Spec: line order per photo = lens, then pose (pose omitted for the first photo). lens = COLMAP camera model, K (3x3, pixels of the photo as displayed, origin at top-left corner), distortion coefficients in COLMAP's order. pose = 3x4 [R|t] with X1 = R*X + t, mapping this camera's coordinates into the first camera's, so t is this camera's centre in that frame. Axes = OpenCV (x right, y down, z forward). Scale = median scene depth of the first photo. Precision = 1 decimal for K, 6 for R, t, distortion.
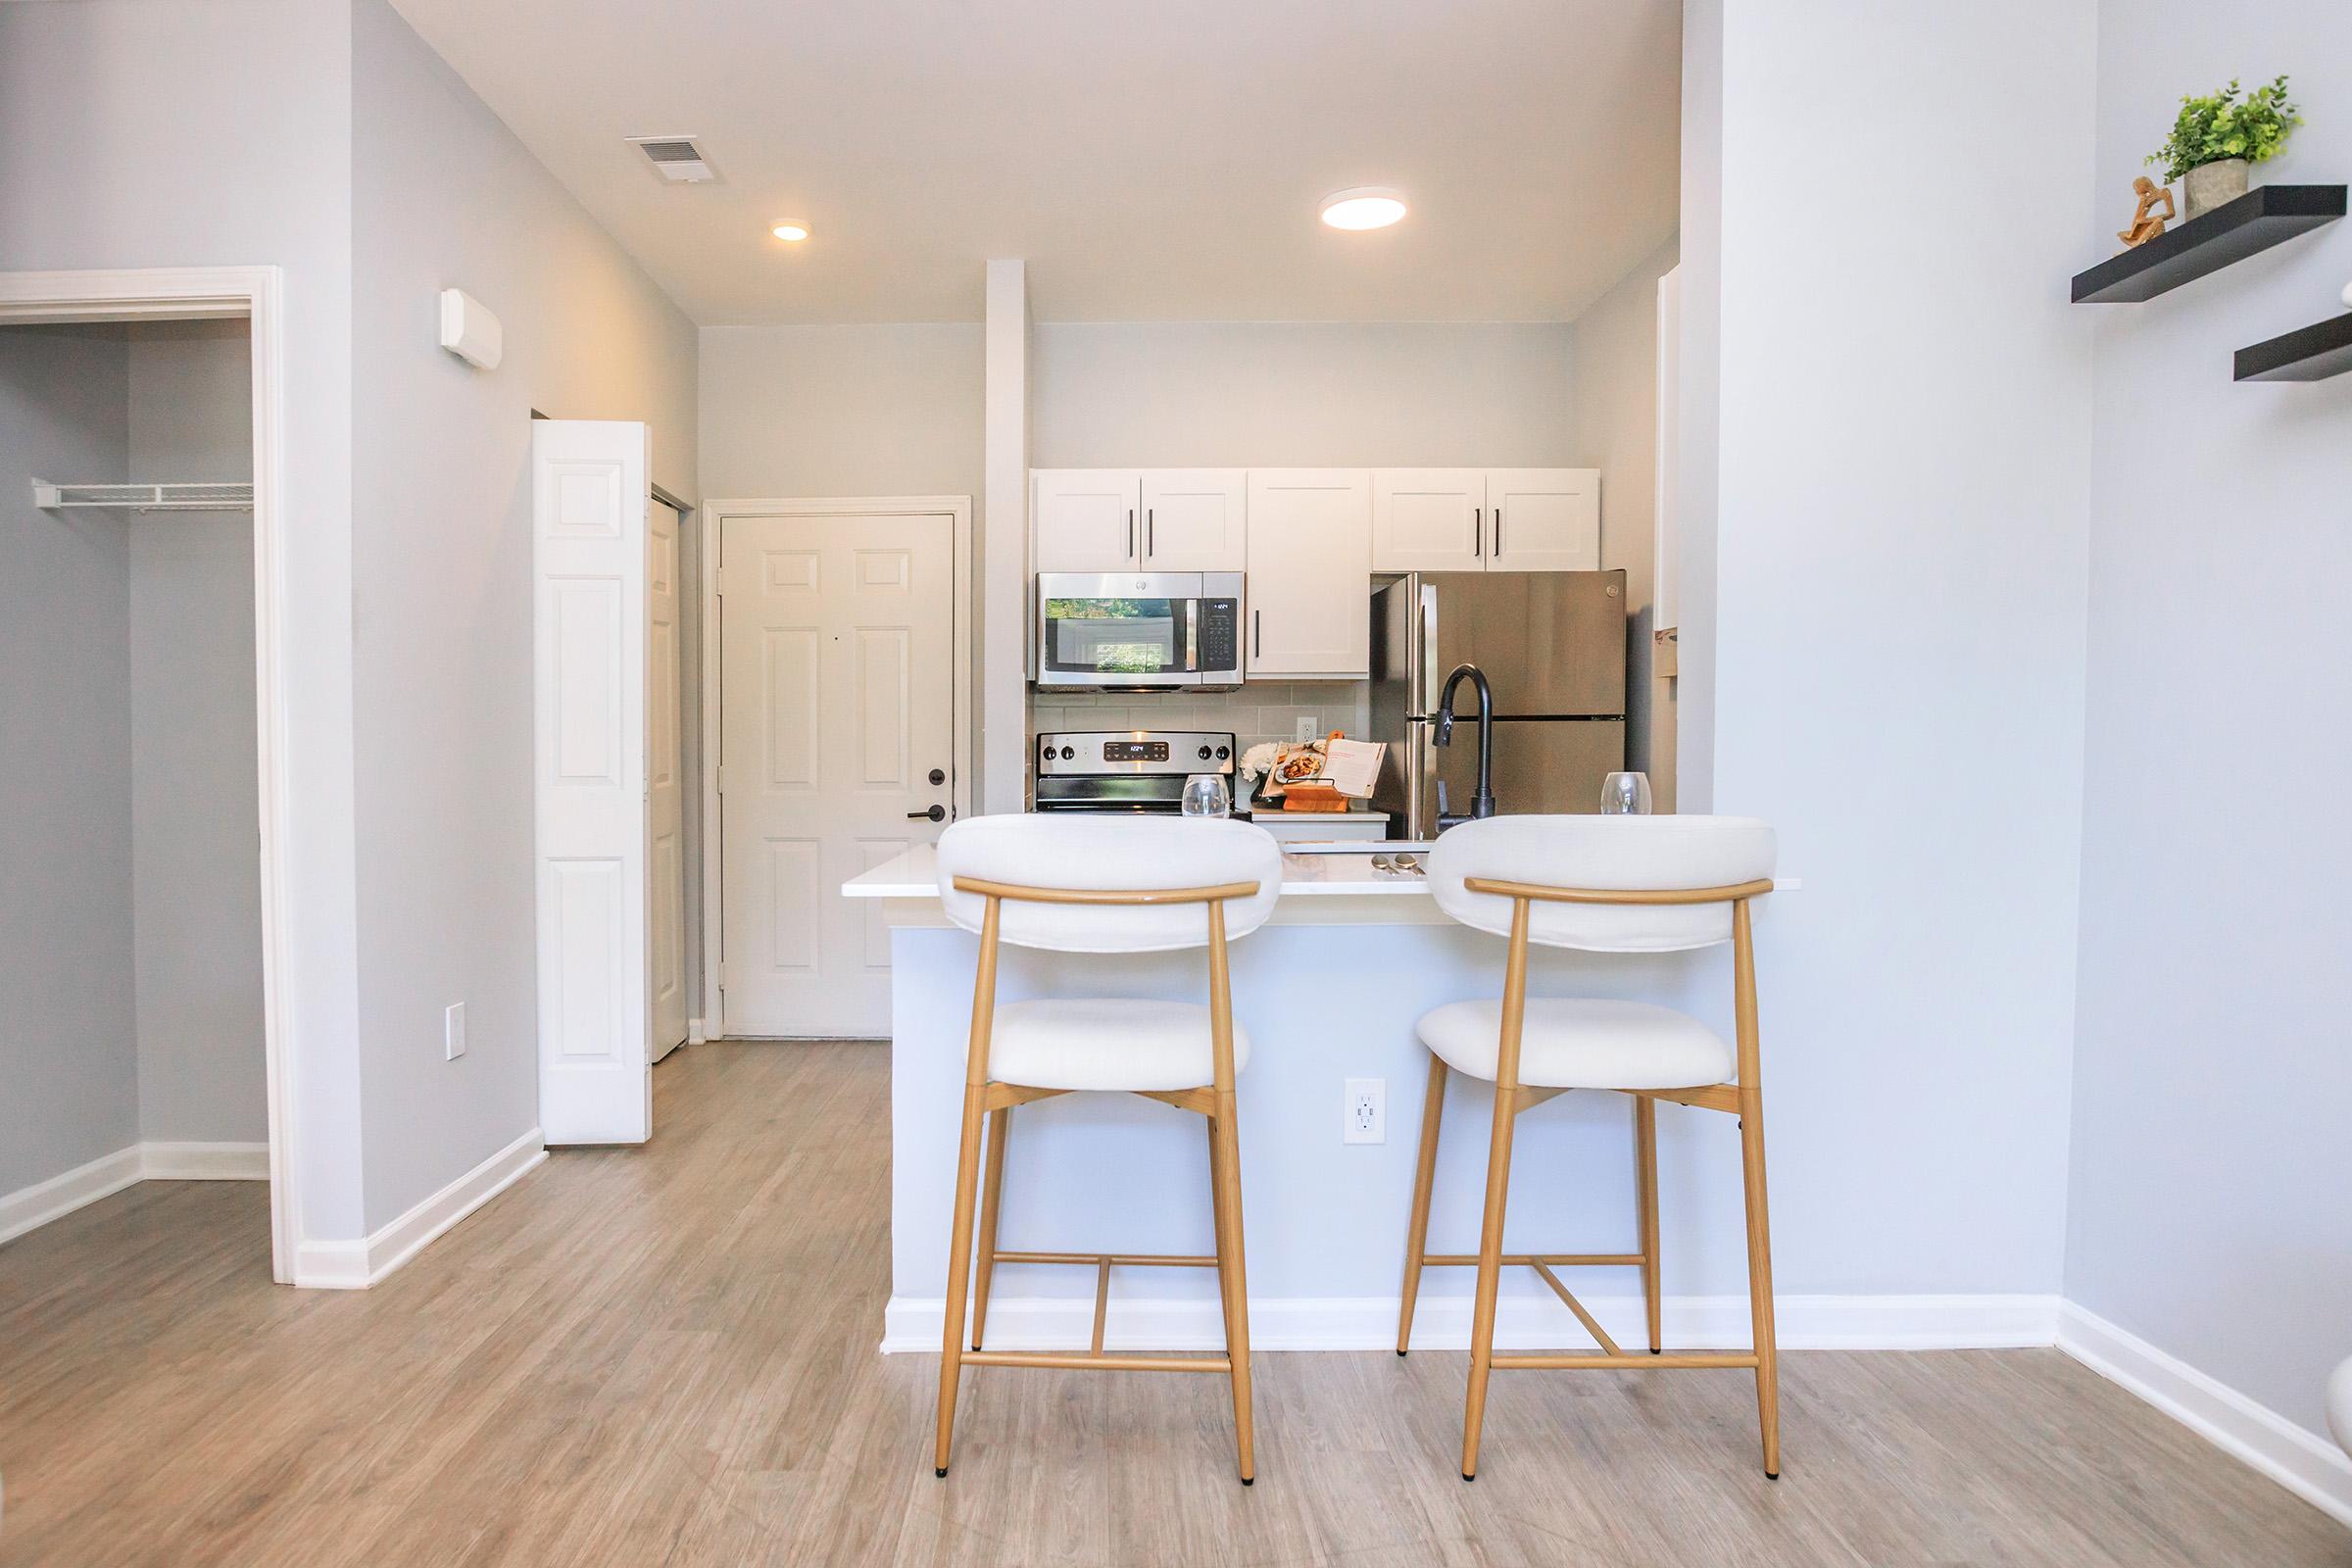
lens RADIAL K [[1366.1, 0, 1068.4], [0, 1366.1, 796.2], [0, 0, 1]] dist [-0.044733, 0.017873]
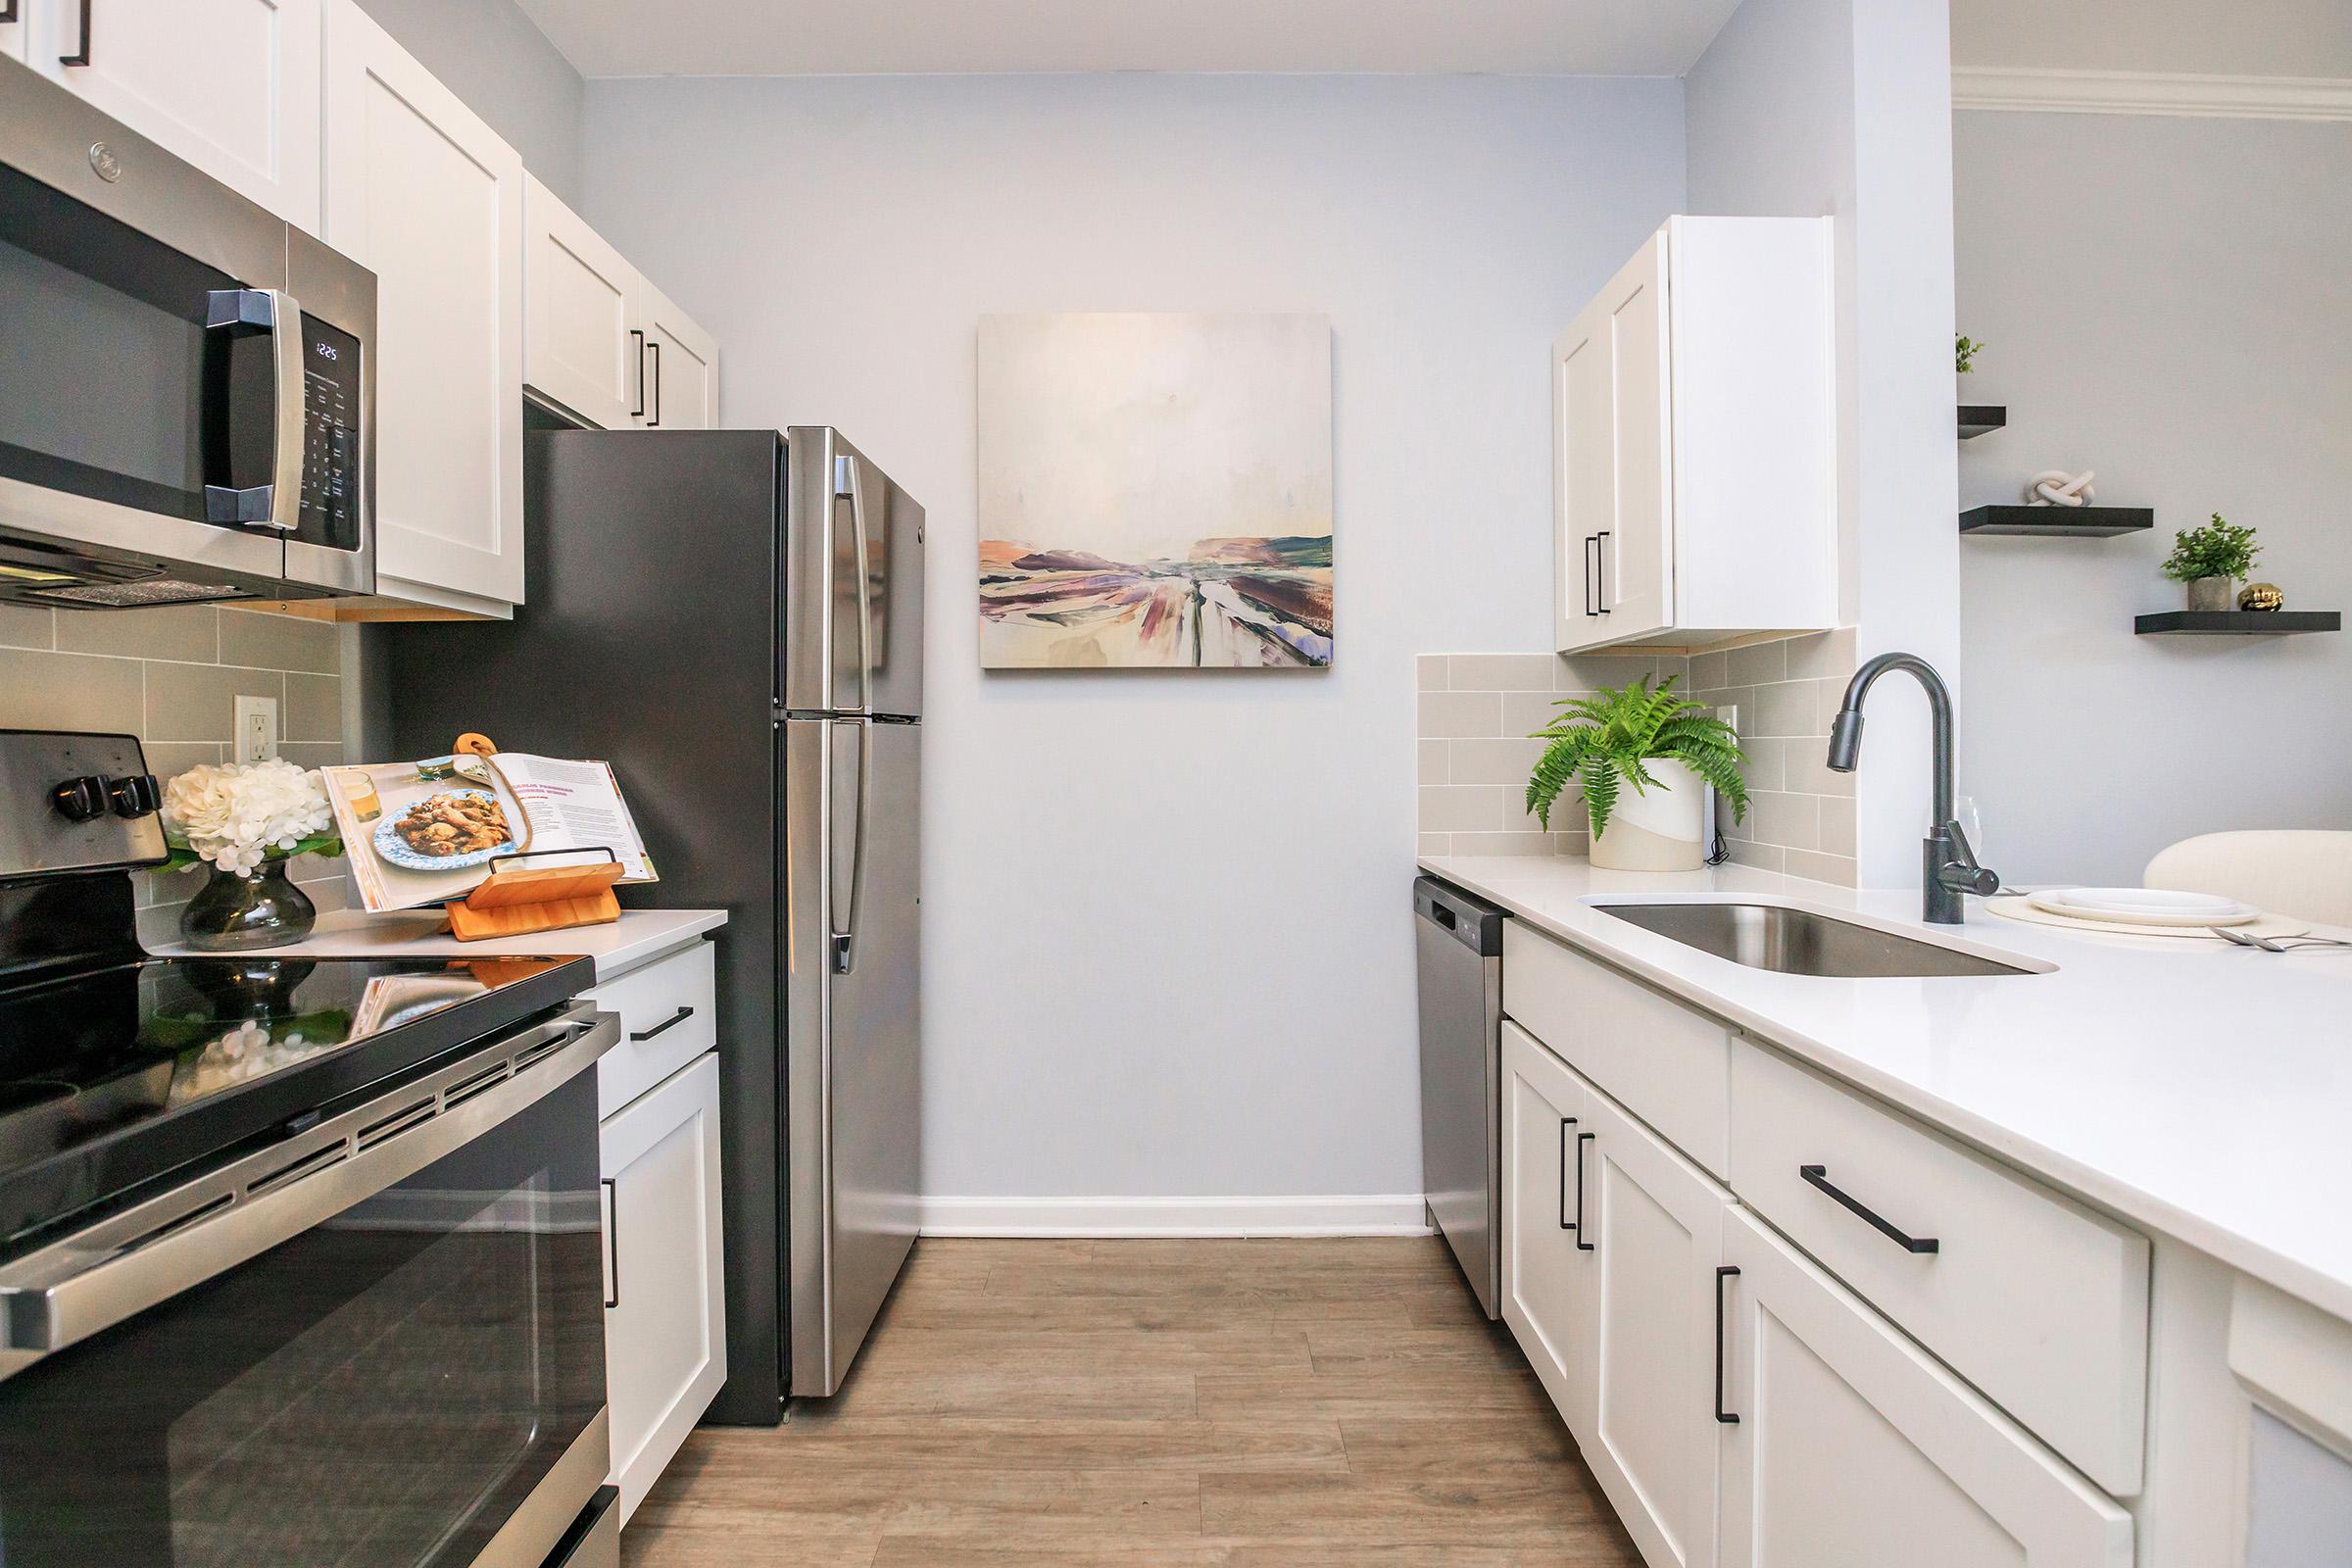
lens RADIAL K [[1118.5, 0, 1176.0], [0, 1118.5, 784.0], [0, 0, 1]] dist [-0.038499, -0.000156]
pose [[-0.016013, -0.032316, 0.999349, -0.156118], [0.038536, 0.998715, 0.032913, -0.036484], [-0.999129, 0.039038, -0.014748, 0.817258]]
